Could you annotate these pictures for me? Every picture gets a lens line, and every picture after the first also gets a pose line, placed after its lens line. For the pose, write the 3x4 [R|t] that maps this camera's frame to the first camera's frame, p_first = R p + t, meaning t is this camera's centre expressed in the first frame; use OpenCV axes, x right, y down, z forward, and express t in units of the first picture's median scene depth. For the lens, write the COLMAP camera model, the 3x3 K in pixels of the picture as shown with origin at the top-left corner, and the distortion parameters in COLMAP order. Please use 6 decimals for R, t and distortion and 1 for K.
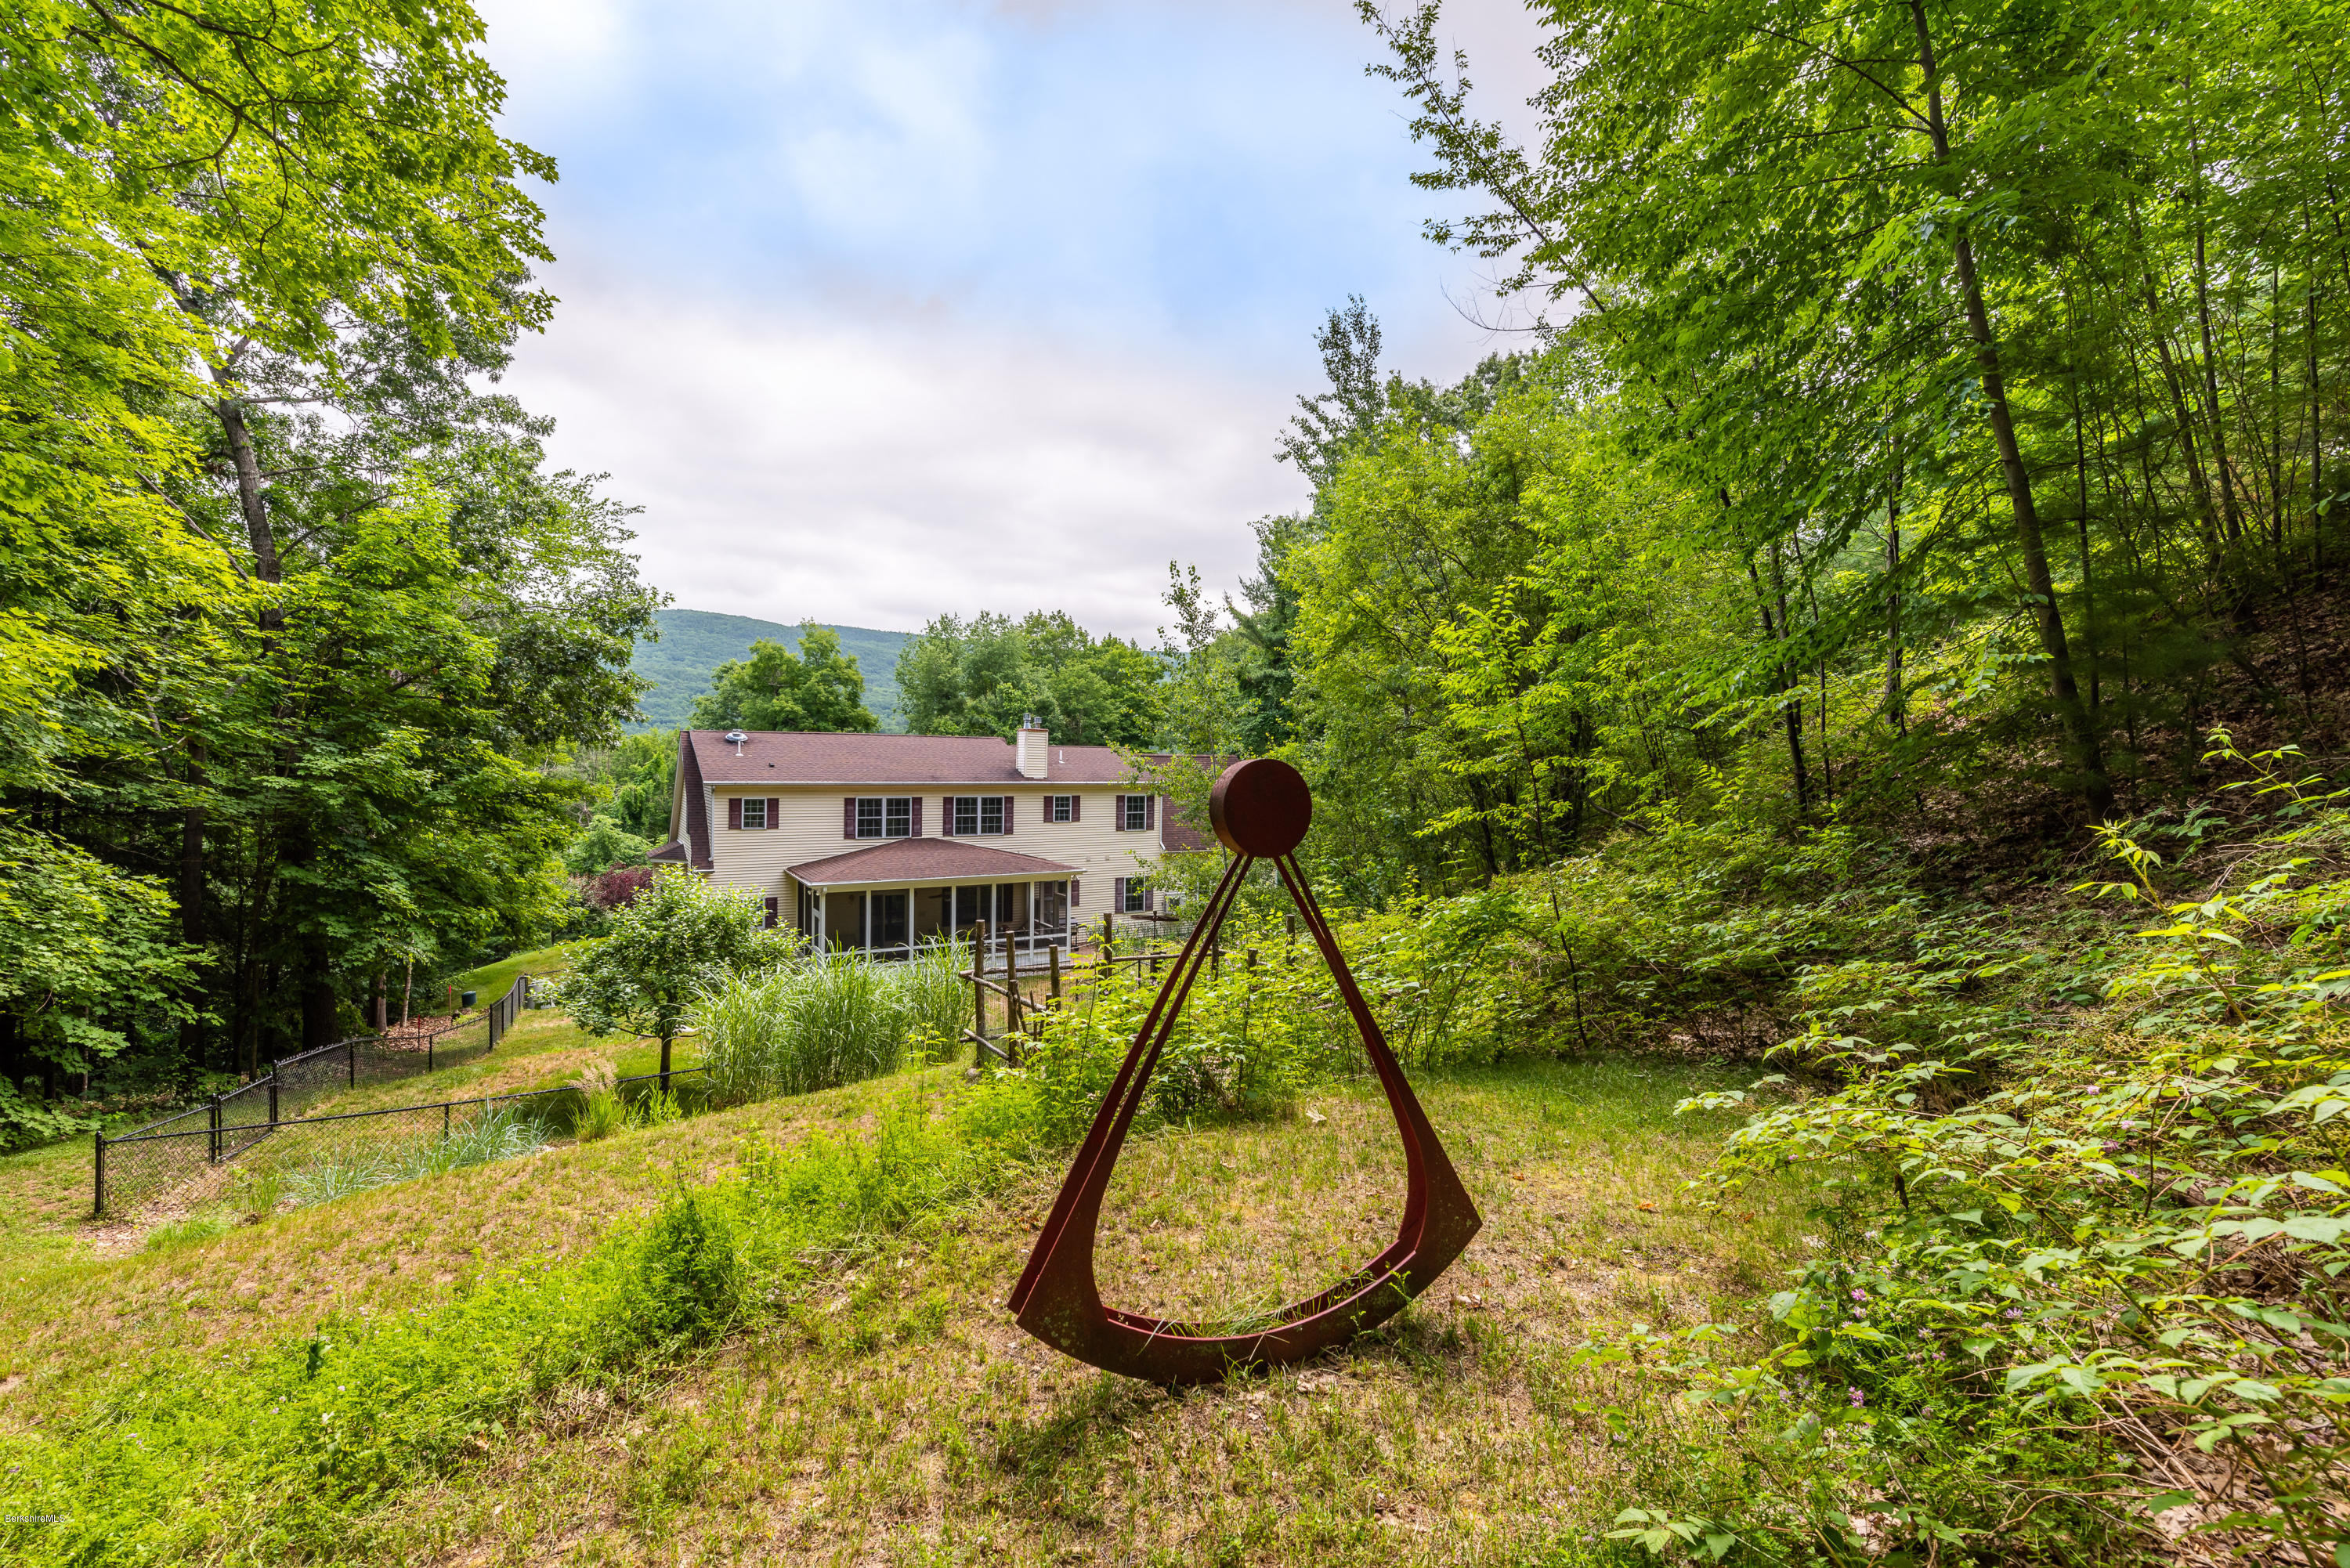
lens RADIAL K [[1016.3, 0, 1185.0], [0, 1016.3, 790.8], [0, 0, 1]] dist [-0.001822, -0.000663]
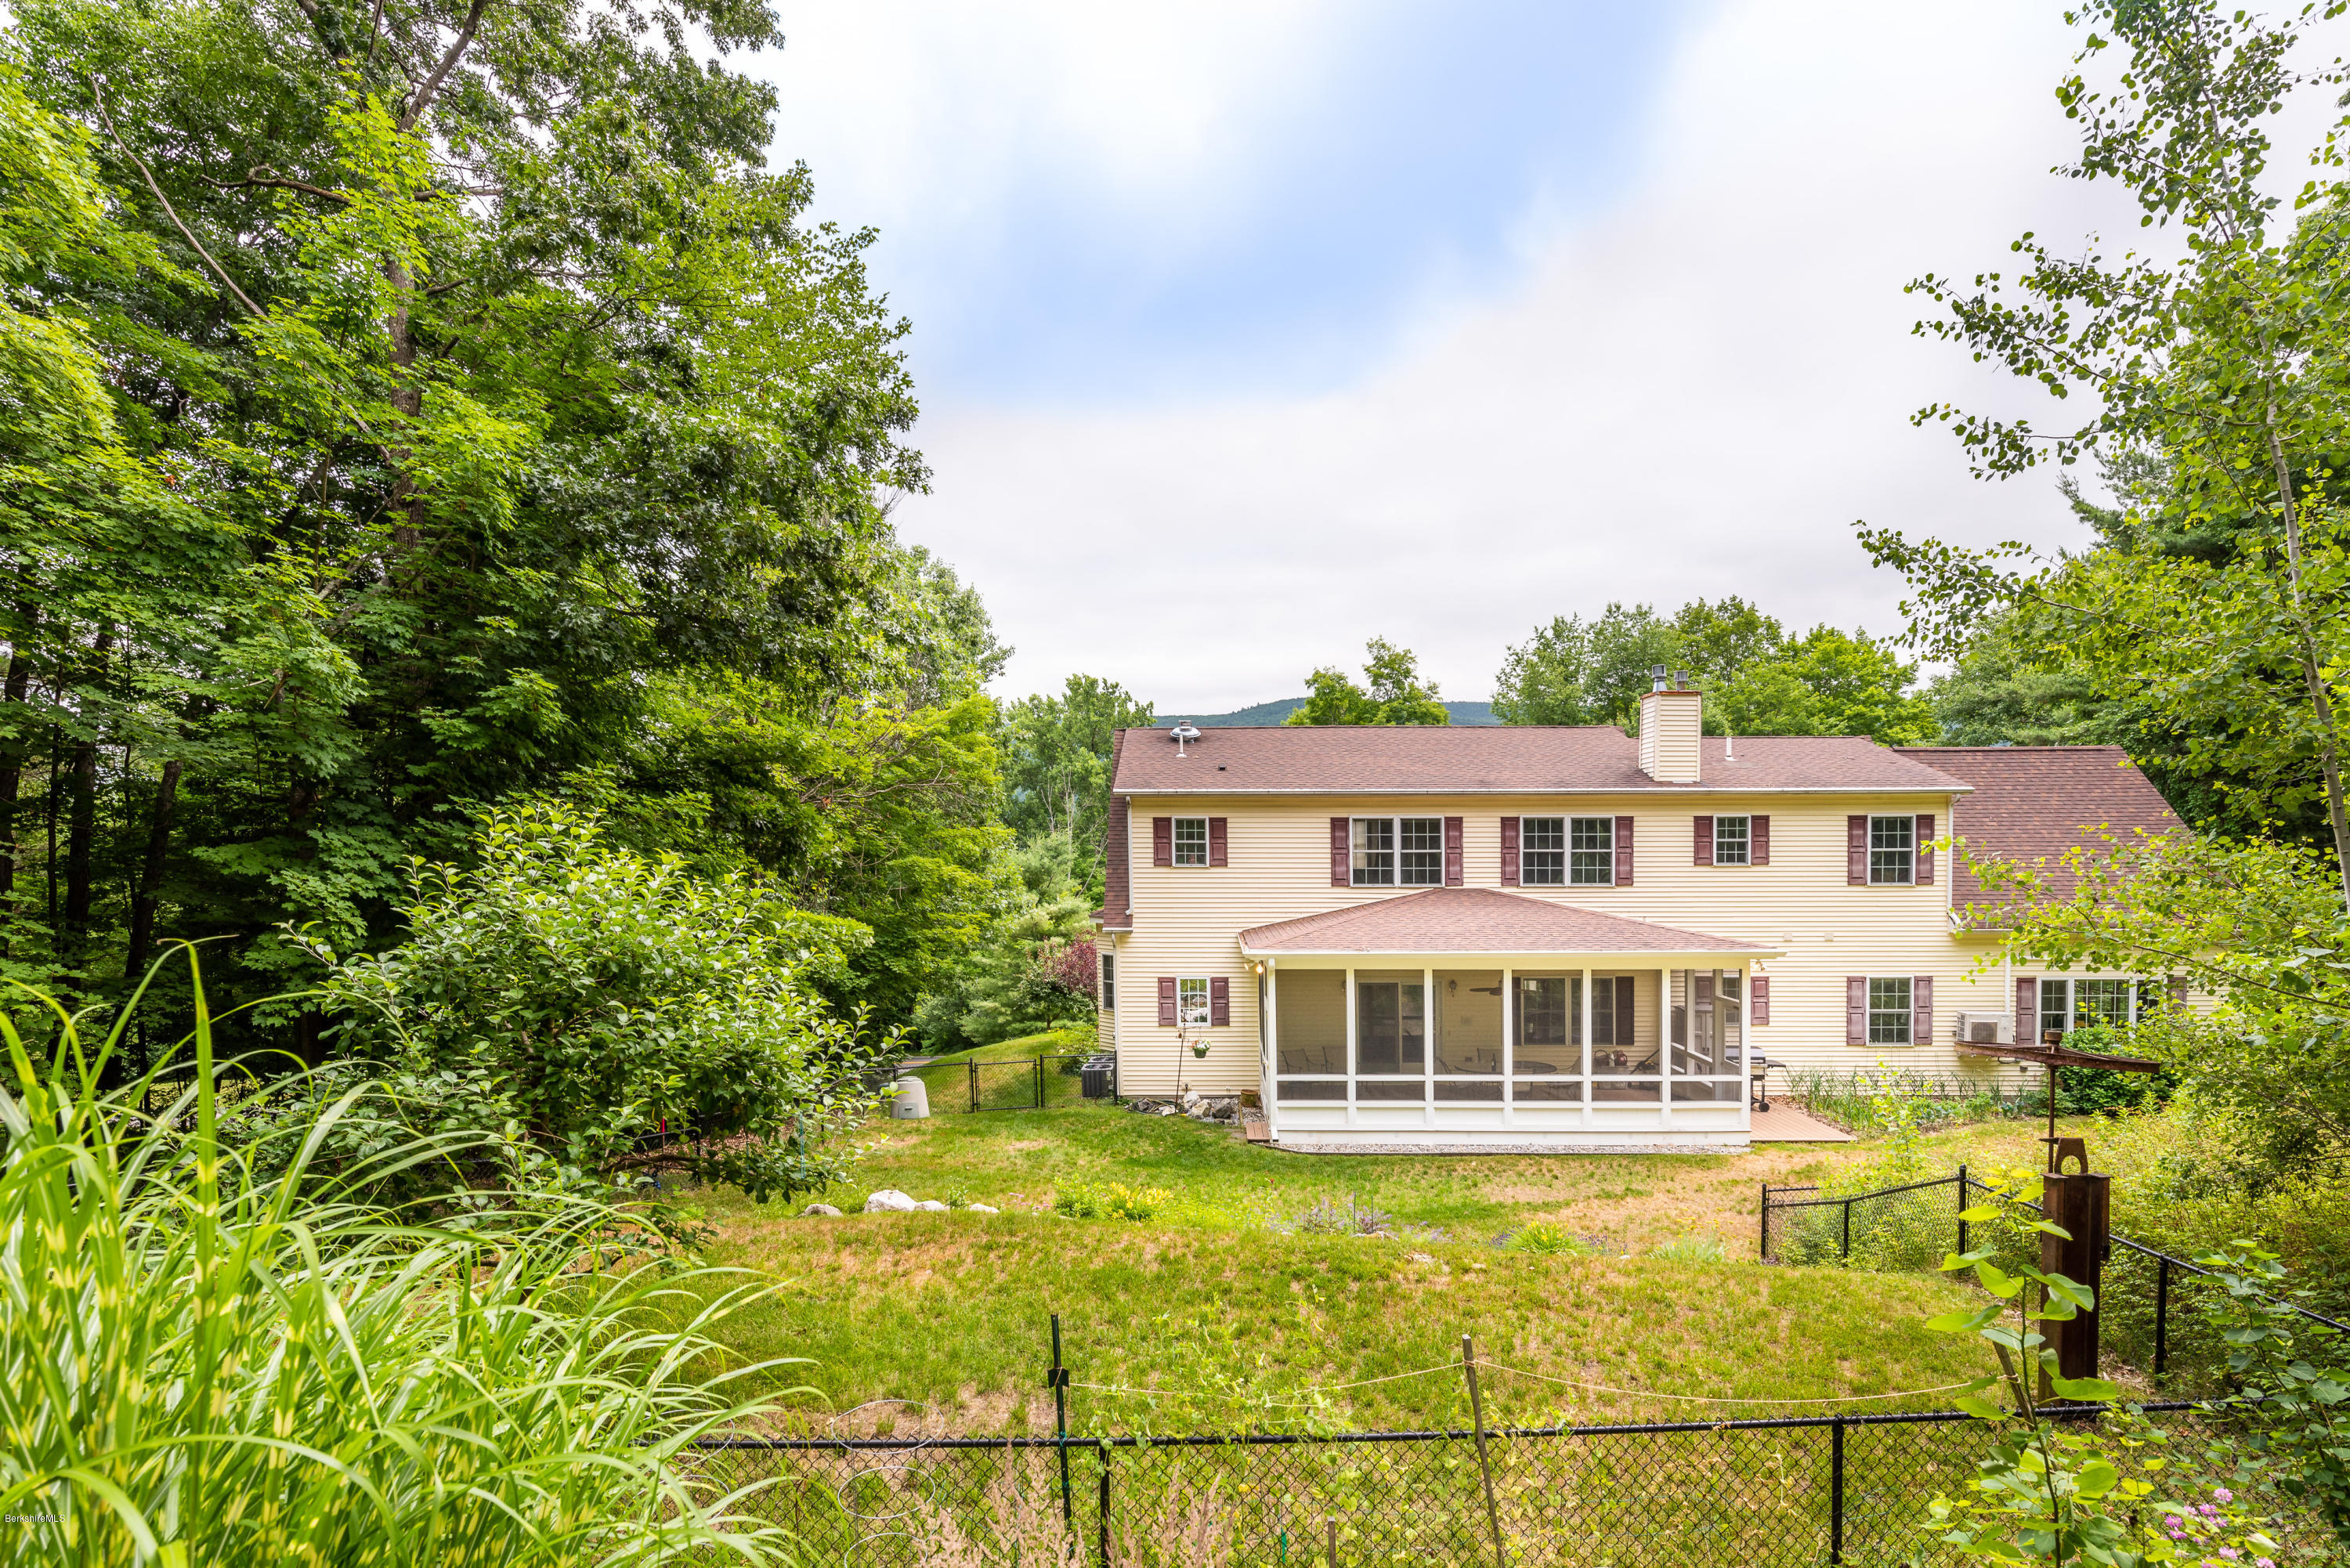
lens RADIAL K [[1150.3, 0, 1175.7], [0, 1150.3, 869.9], [0, 0, 1]] dist [-0.000969, -0.000278]
pose [[0.836792, -0.007947, -0.547463, -0.036325], [-0.001670, 0.999853, -0.017067, 0.045916], [0.547518, 0.015196, 0.836656, 0.350280]]
